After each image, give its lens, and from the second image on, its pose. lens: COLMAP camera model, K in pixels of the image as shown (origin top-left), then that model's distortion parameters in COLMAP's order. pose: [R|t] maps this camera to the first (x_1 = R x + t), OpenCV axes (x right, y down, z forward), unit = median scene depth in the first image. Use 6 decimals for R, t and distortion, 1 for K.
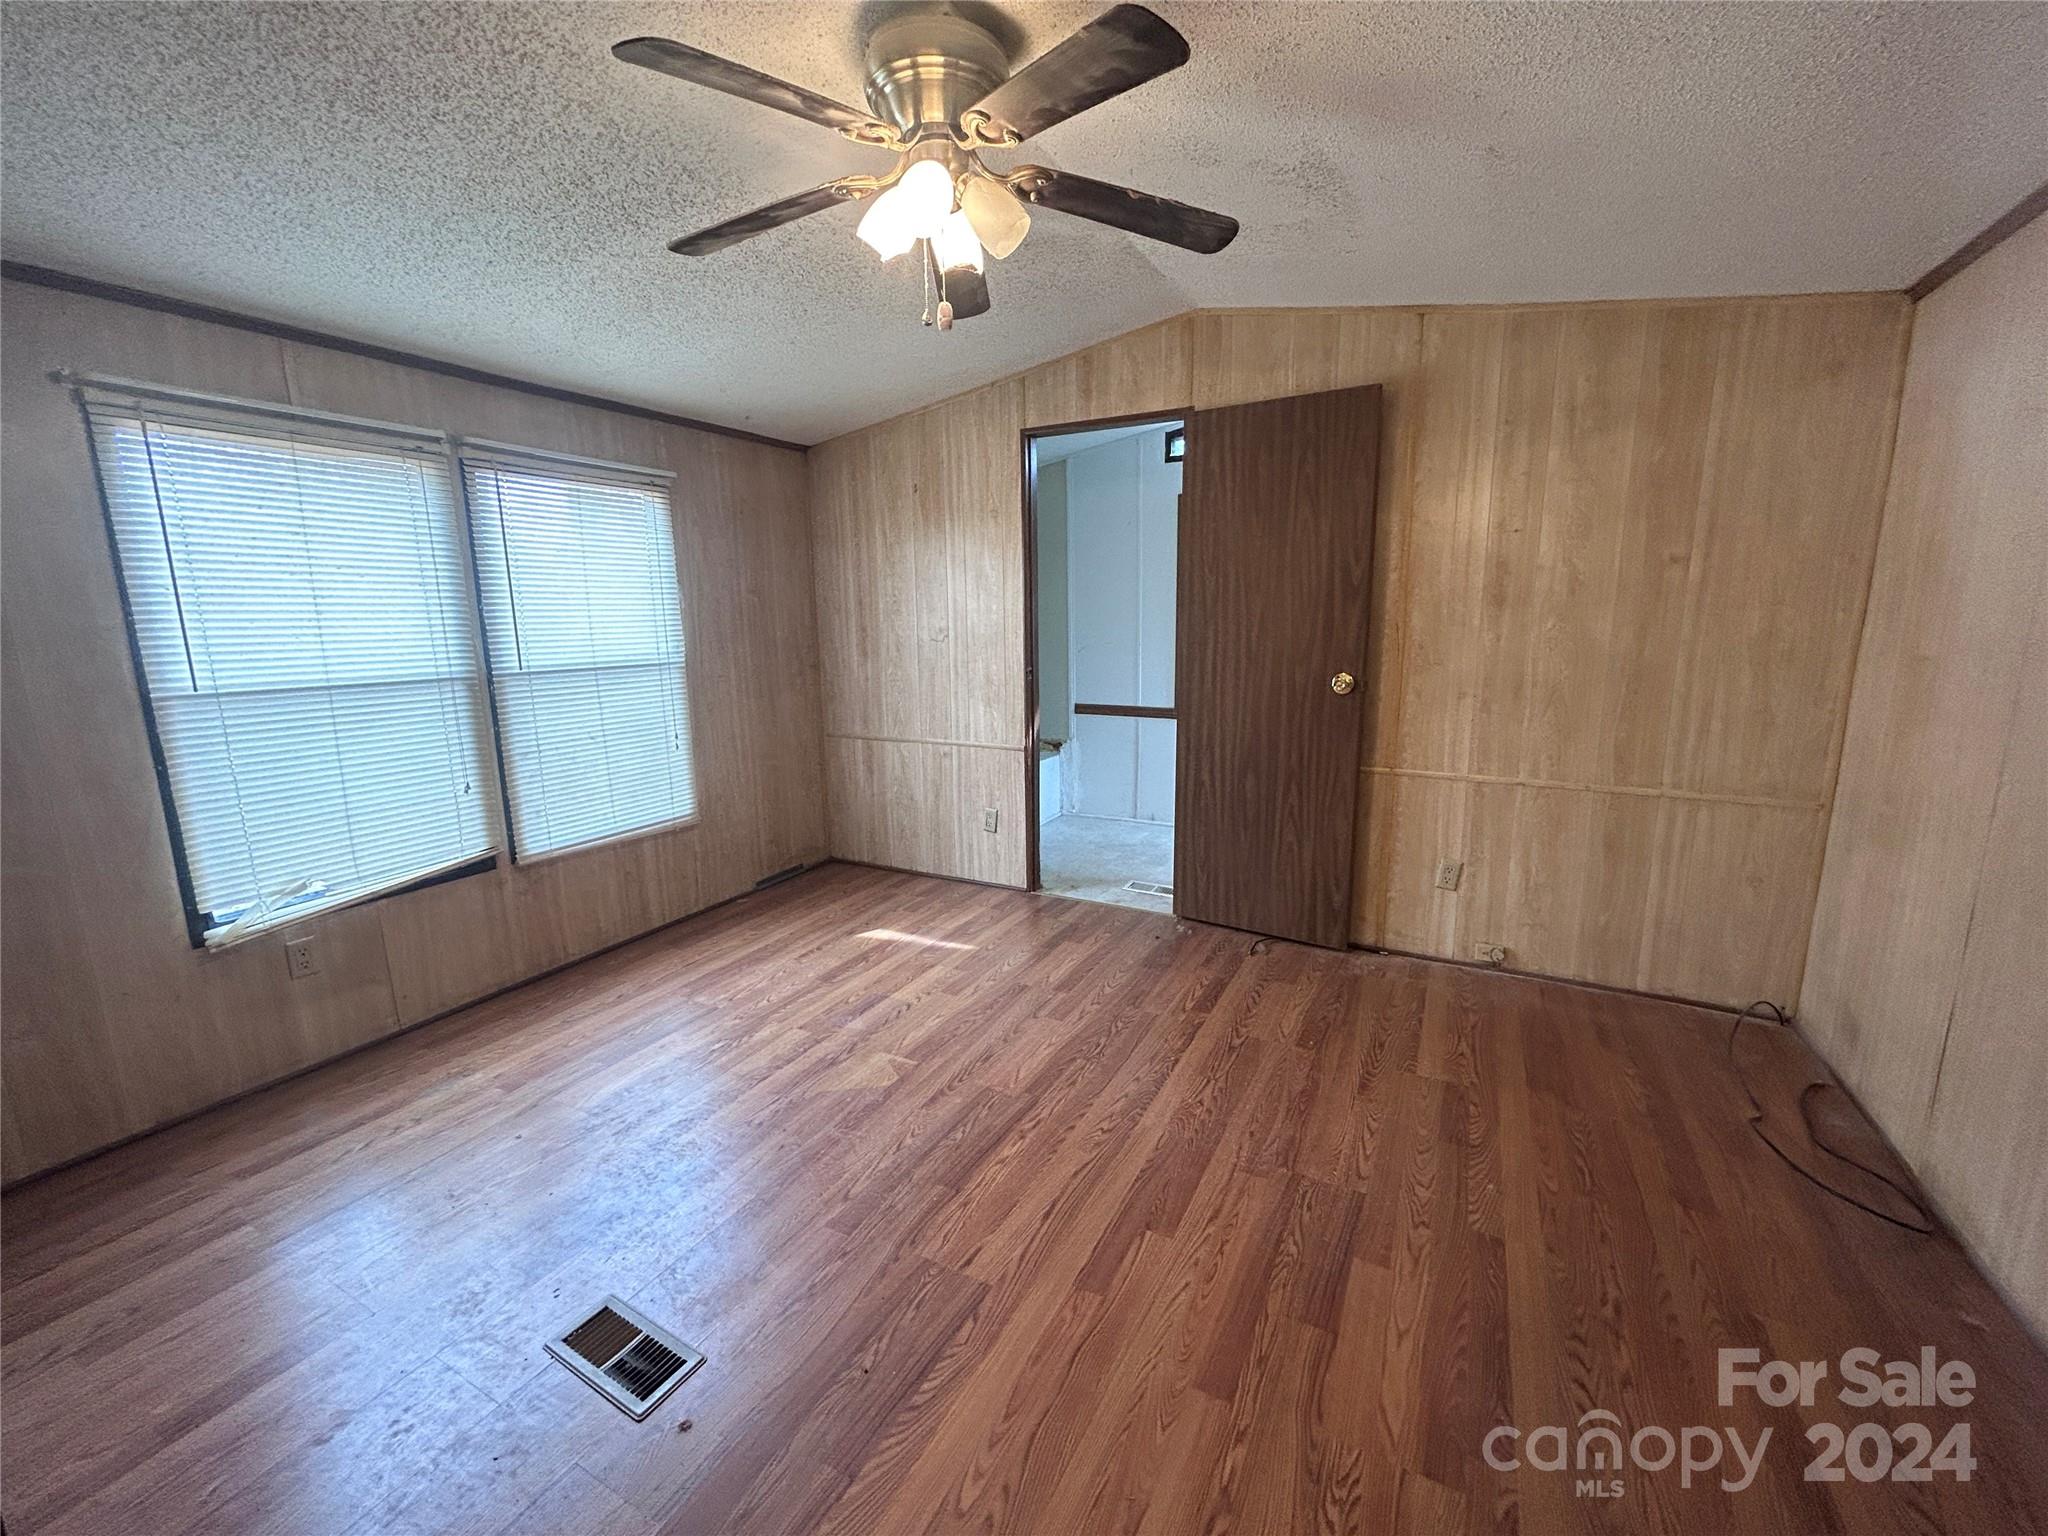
lens RADIAL K [[824.1, 0, 1018.9], [0, 824.1, 769.8], [0, 0, 1]] dist [-0.001659, -0.000084]
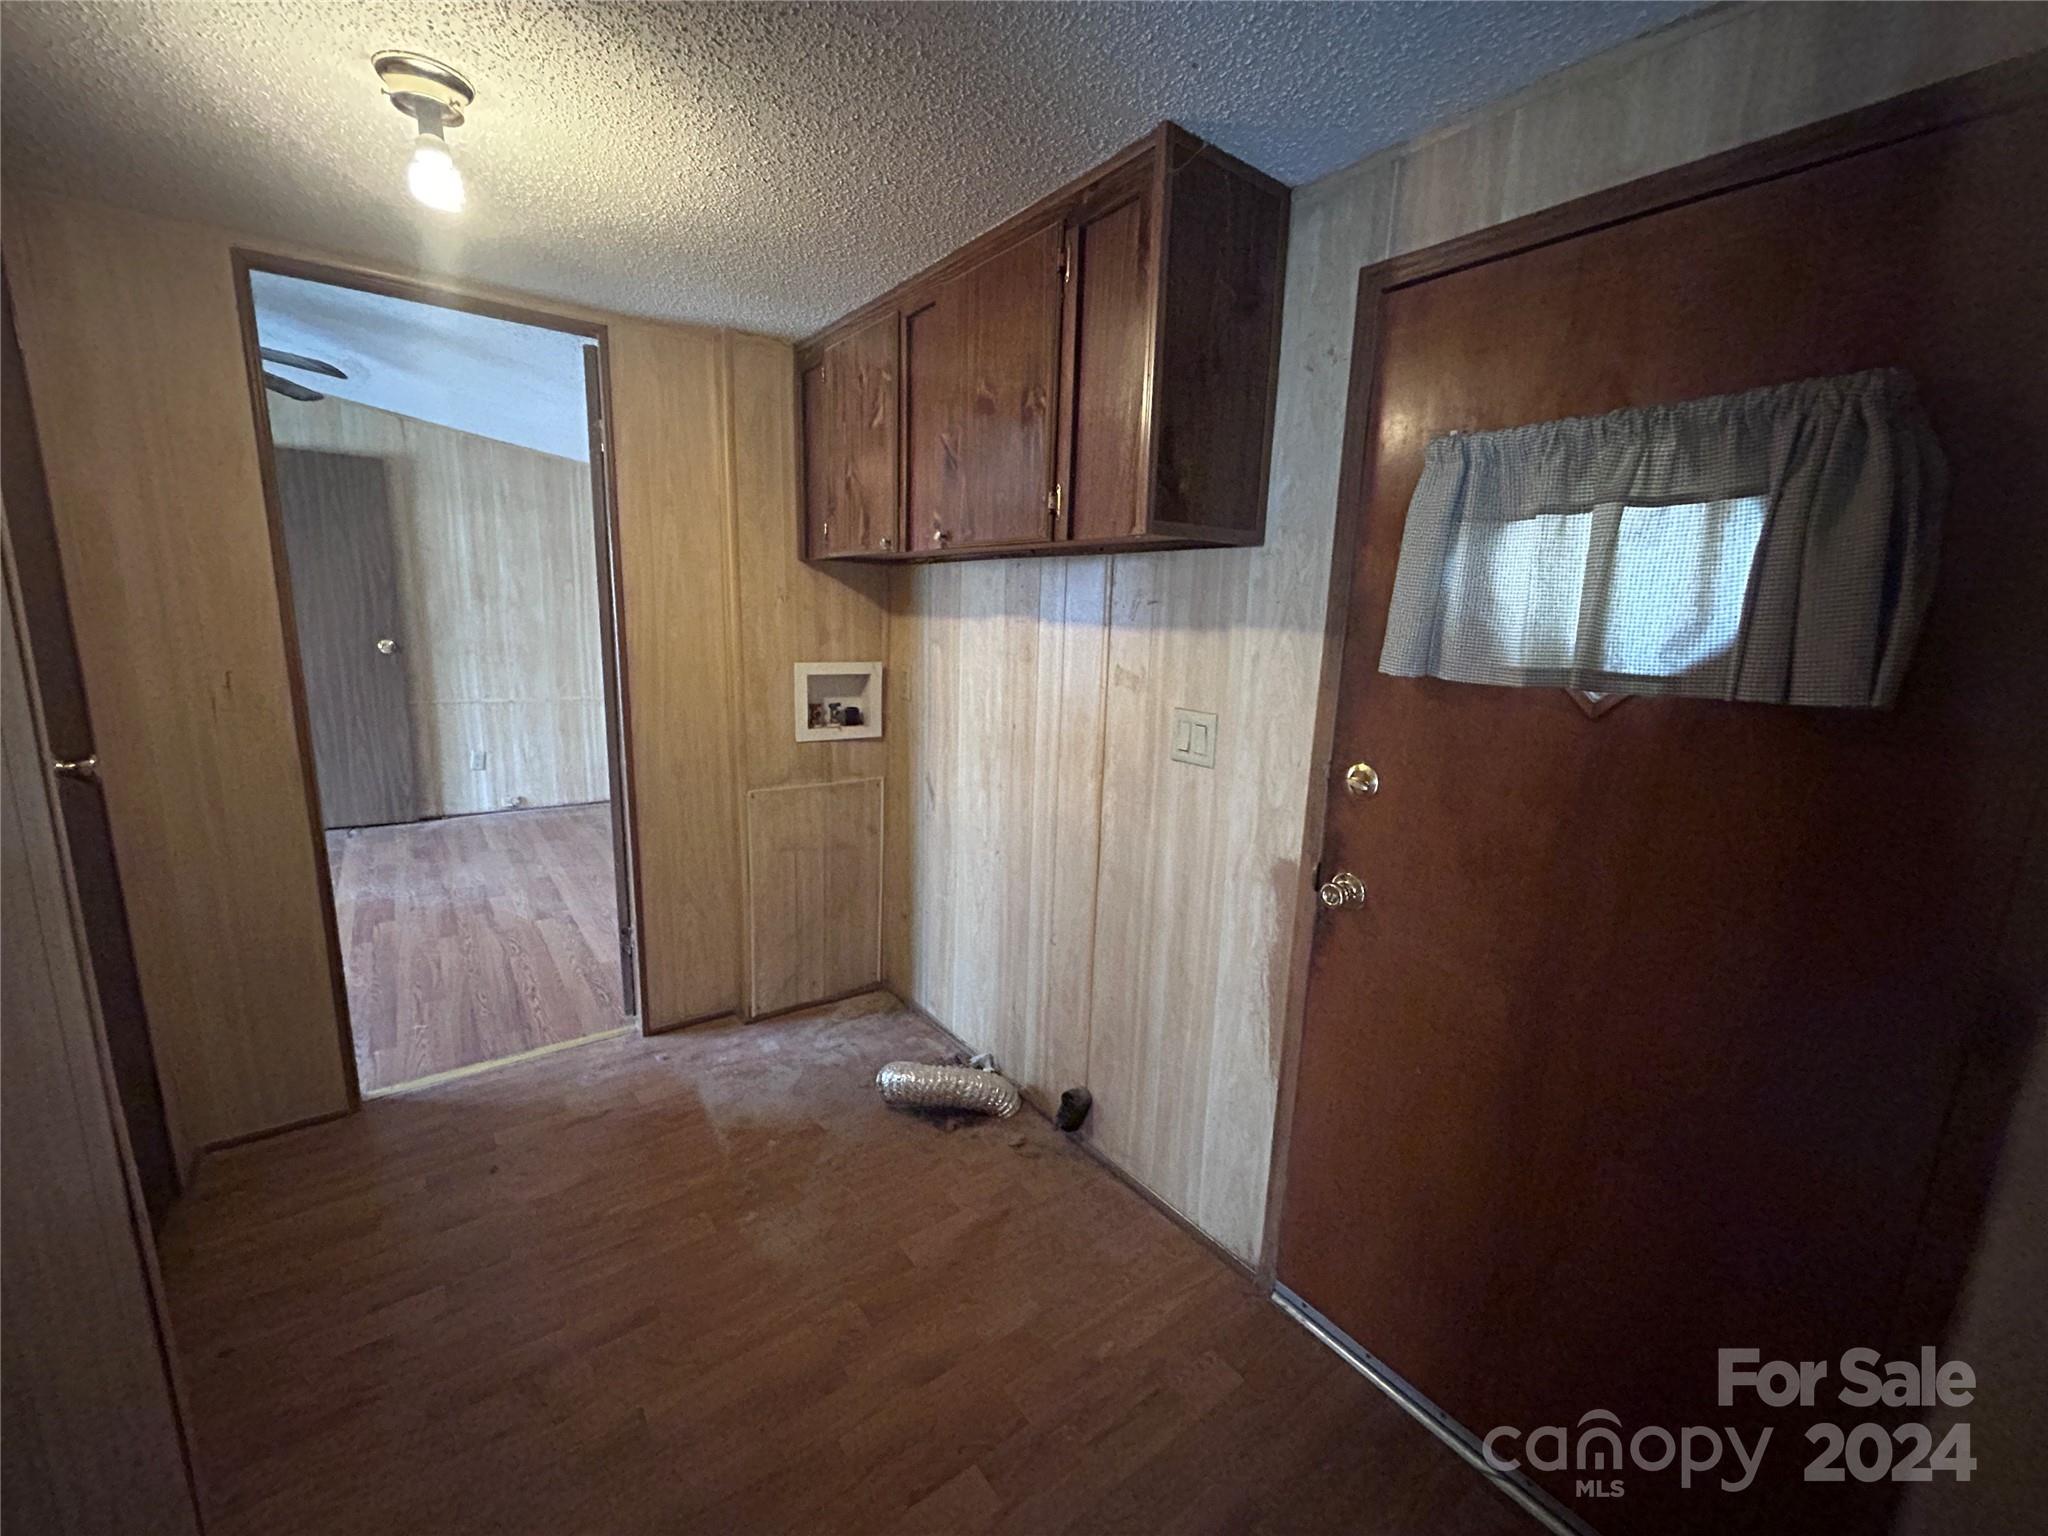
lens RADIAL K [[824.1, 0, 1020.2], [0, 824.1, 768.0], [0, 0, 1]] dist [-0.001659, -0.000084]
pose [[0.415797, -0.141035, 0.898456, -0.549936], [0.121891, 0.987632, 0.098623, 0.117332], [-0.901252, 0.068506, 0.427845, -0.738602]]
